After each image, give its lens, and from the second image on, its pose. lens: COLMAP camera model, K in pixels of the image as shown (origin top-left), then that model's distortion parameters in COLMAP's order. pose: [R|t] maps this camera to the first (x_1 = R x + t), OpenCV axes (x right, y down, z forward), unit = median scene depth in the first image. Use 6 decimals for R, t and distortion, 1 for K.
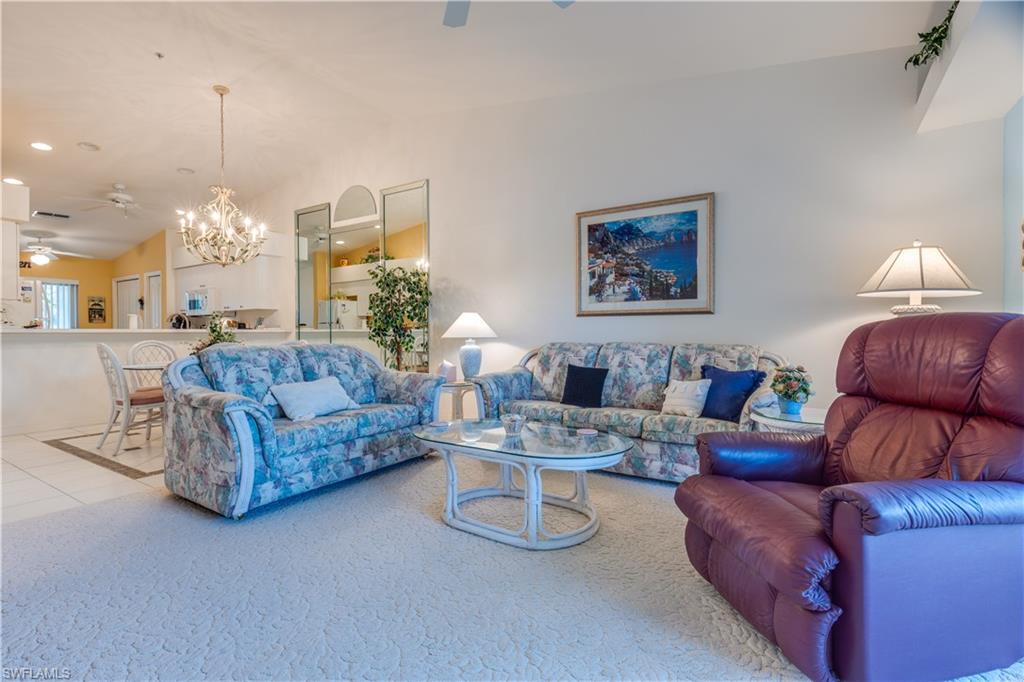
lens RADIAL K [[464.5, 0, 516.6], [0, 464.5, 334.6], [0, 0, 1]] dist [0.009716, -0.001204]
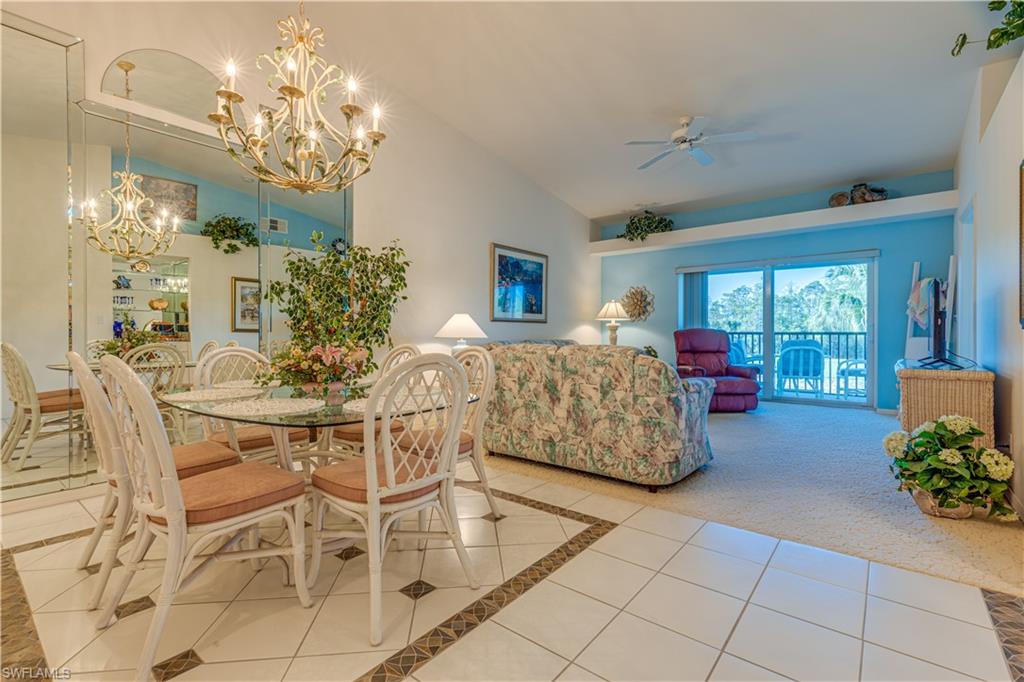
lens RADIAL K [[464.5, 0, 507.2], [0, 464.5, 338.4], [0, 0, 1]] dist [0.009716, -0.001204]
pose [[0.124283, -0.005632, 0.992231, -1.239886], [0.008823, 0.999951, 0.004571, 0.003387], [-0.992208, 0.008186, 0.124326, 0.845662]]
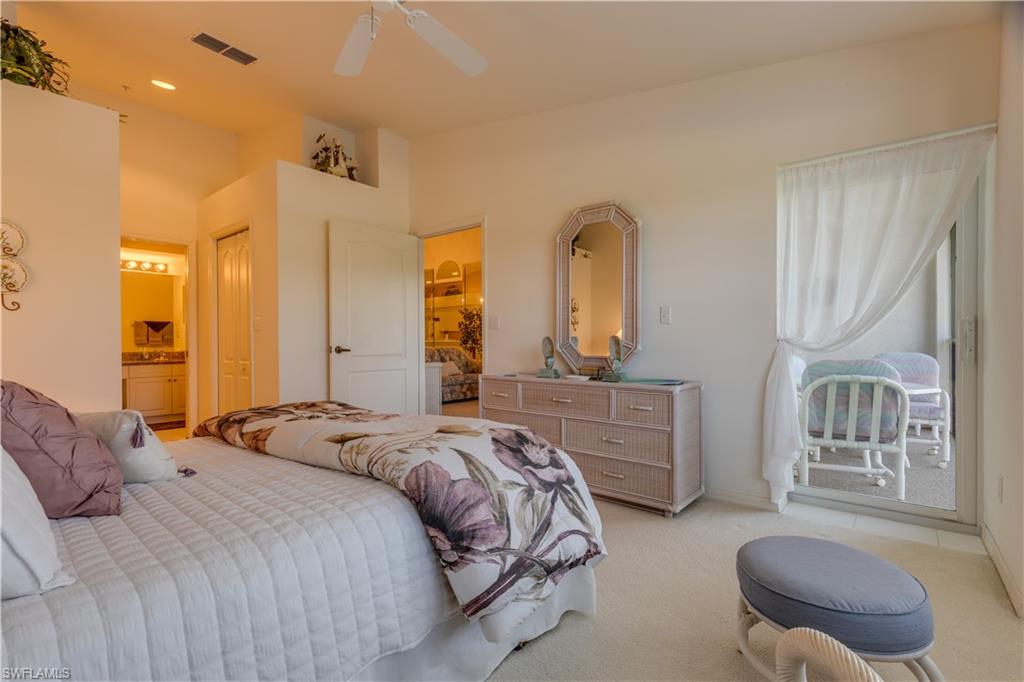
lens RADIAL K [[464.5, 0, 513.7], [0, 464.5, 342.8], [0, 0, 1]] dist [0.009716, -0.001204]
pose [[0.993829, 0.002821, -0.110888, 0.136950], [-0.002923, 0.999995, -0.000760, -0.001794], [0.110886, 0.001079, 0.993833, -0.997637]]
